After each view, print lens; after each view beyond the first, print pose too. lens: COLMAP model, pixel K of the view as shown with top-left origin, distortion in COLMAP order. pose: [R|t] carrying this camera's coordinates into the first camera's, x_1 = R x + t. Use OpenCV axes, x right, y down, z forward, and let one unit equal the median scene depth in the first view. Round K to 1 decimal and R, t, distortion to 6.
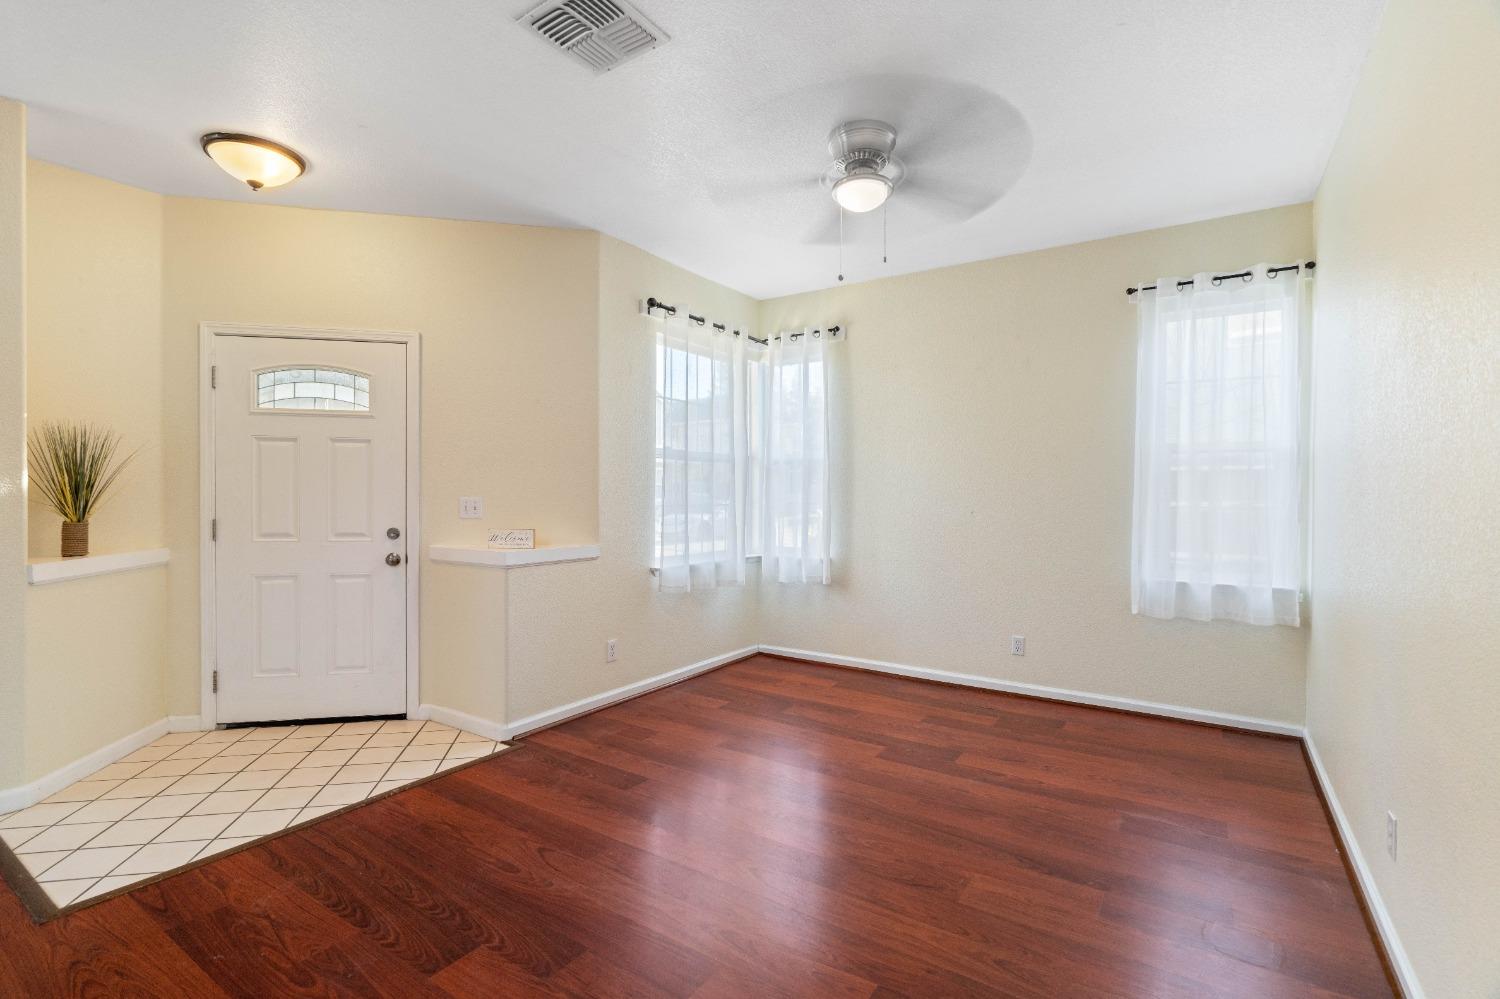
lens RADIAL K [[681.0, 0, 747.0], [0, 681.0, 506.6], [0, 0, 1]] dist [-0.002311, -0.000312]
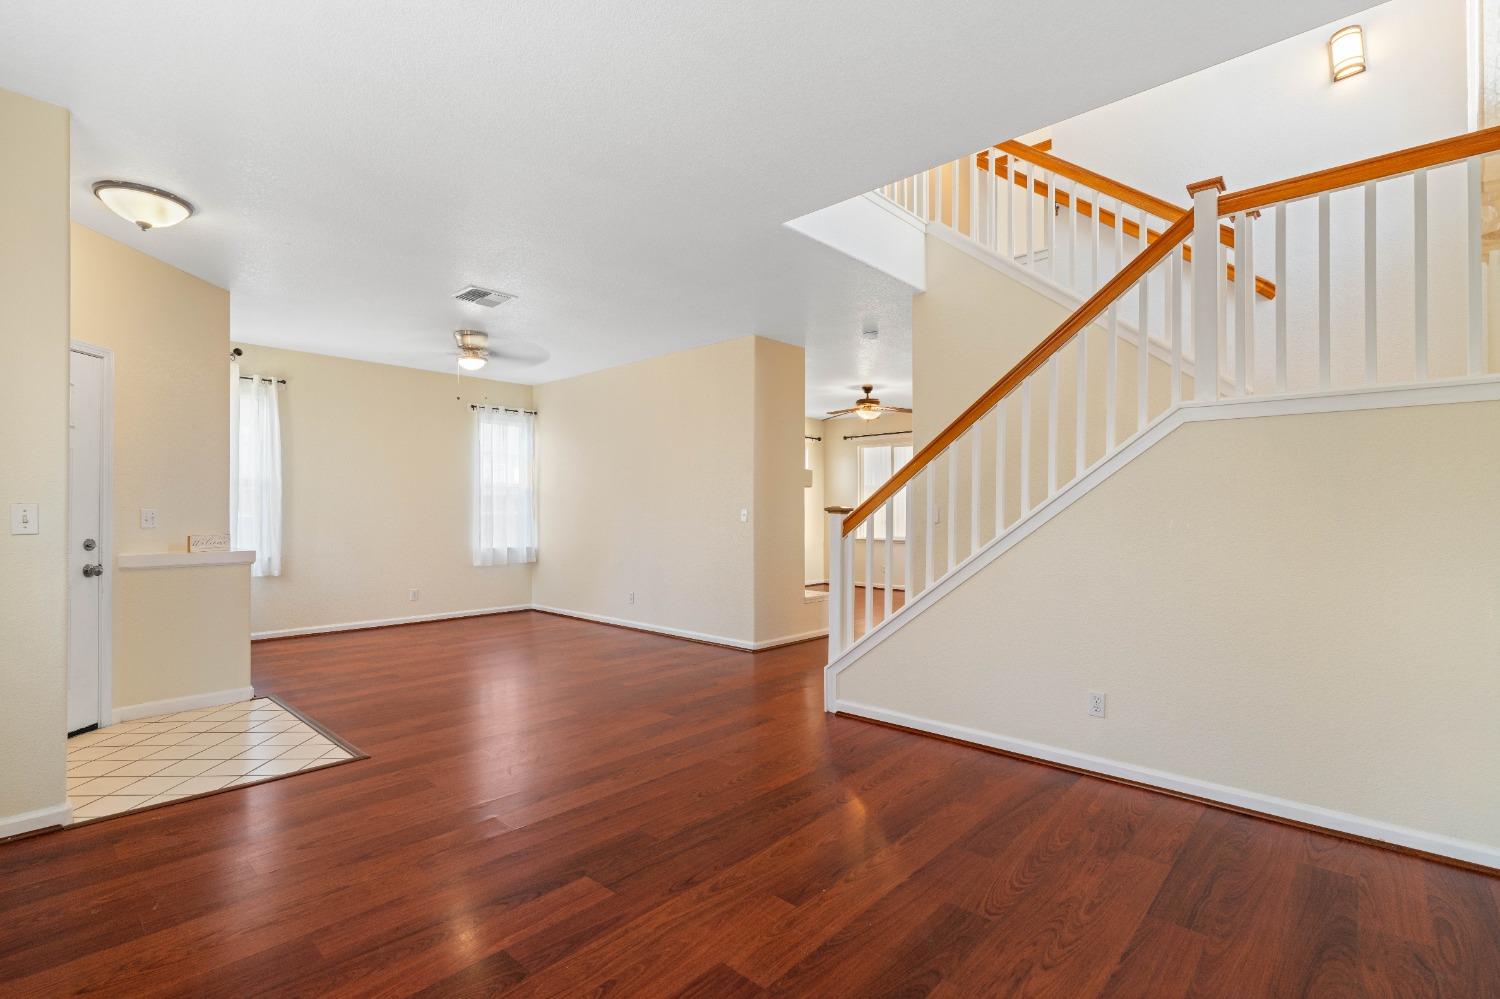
lens RADIAL K [[697.1, 0, 746.0], [0, 697.1, 519.0], [0, 0, 1]] dist [0.002816, 0.000852]
pose [[0.152665, -0.014681, 0.988169, -1.490834], [0.017086, 0.999779, 0.012214, 0.006267], [-0.988130, 0.015019, 0.152882, -0.119462]]
